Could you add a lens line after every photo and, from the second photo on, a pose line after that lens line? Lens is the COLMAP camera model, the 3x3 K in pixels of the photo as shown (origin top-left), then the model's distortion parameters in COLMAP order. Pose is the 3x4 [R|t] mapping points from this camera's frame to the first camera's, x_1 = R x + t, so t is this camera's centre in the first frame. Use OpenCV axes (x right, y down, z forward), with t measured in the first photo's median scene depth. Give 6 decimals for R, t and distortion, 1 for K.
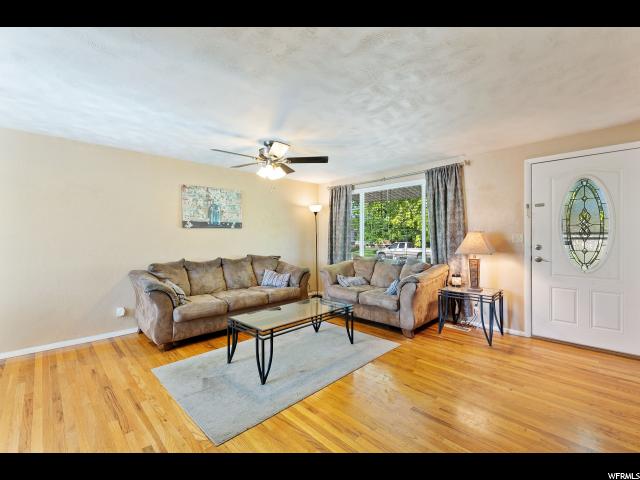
lens RADIAL K [[278.8, 0, 320.7], [0, 278.8, 241.0], [0, 0, 1]] dist [-0.000415, 0.000098]
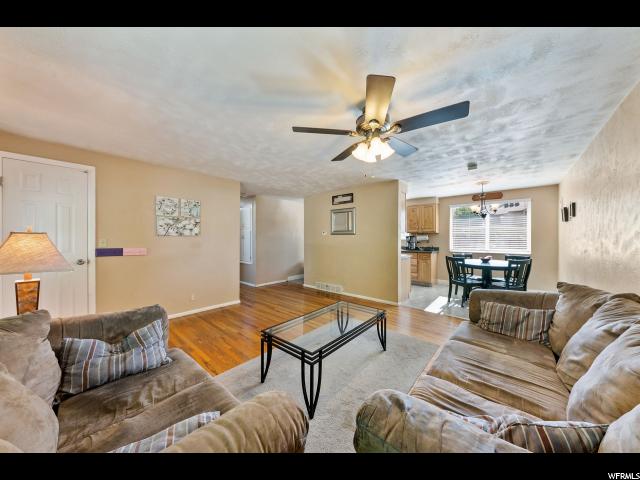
lens RADIAL K [[221.1, 0, 320.4], [0, 221.1, 238.5], [0, 0, 1]] dist [0.002628, 0.000037]
pose [[-0.996880, 0.001586, -0.078921, 0.013542], [0.000086, 0.999819, 0.019003, -0.024121], [0.078937, 0.018937, -0.996700, 1.240379]]
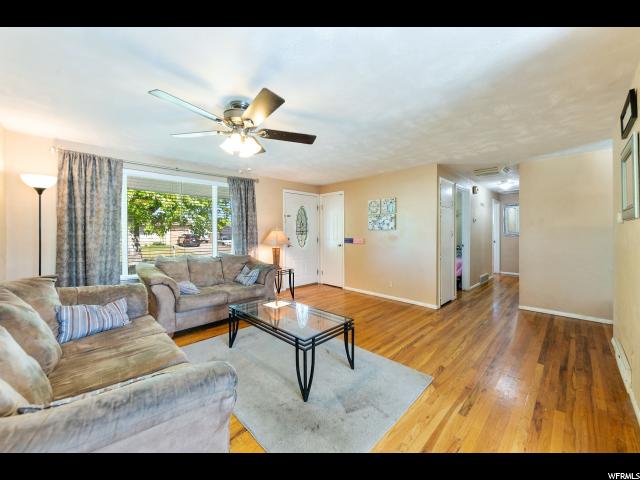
lens RADIAL K [[248.4, 0, 320.8], [0, 248.4, 234.7], [0, 0, 1]] dist [0.014575, -0.000511]
pose [[-0.000203, -0.006724, 0.999977, -0.665559], [0.021474, 0.999747, 0.006727, -0.009932], [-0.999769, 0.021475, -0.000058, 0.628850]]
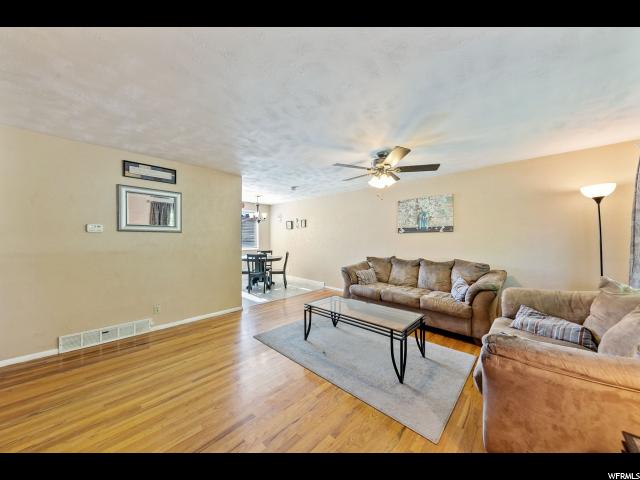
lens RADIAL K [[221.1, 0, 319.7], [0, 221.1, 237.1], [0, 0, 1]] dist [0.002628, 0.000037]
pose [[0.035586, -0.005545, -0.999351, 0.542168], [-0.023093, 0.999713, -0.006369, -0.012582], [0.999100, 0.023304, 0.035448, 0.577129]]
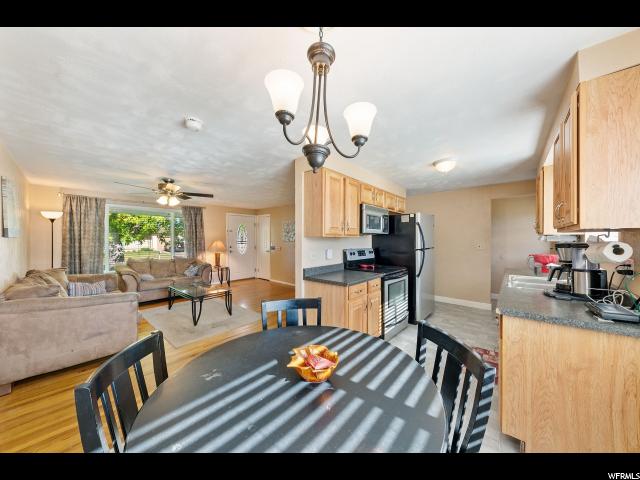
lens RADIAL K [[221.1, 0, 323.0], [0, 221.1, 241.0], [0, 0, 1]] dist [0.002628, 0.000037]
pose [[-0.089061, -0.006679, 0.996004, -1.094103], [0.018894, 0.999786, 0.008394, -0.027464], [-0.995847, 0.019566, -0.088916, 0.251218]]
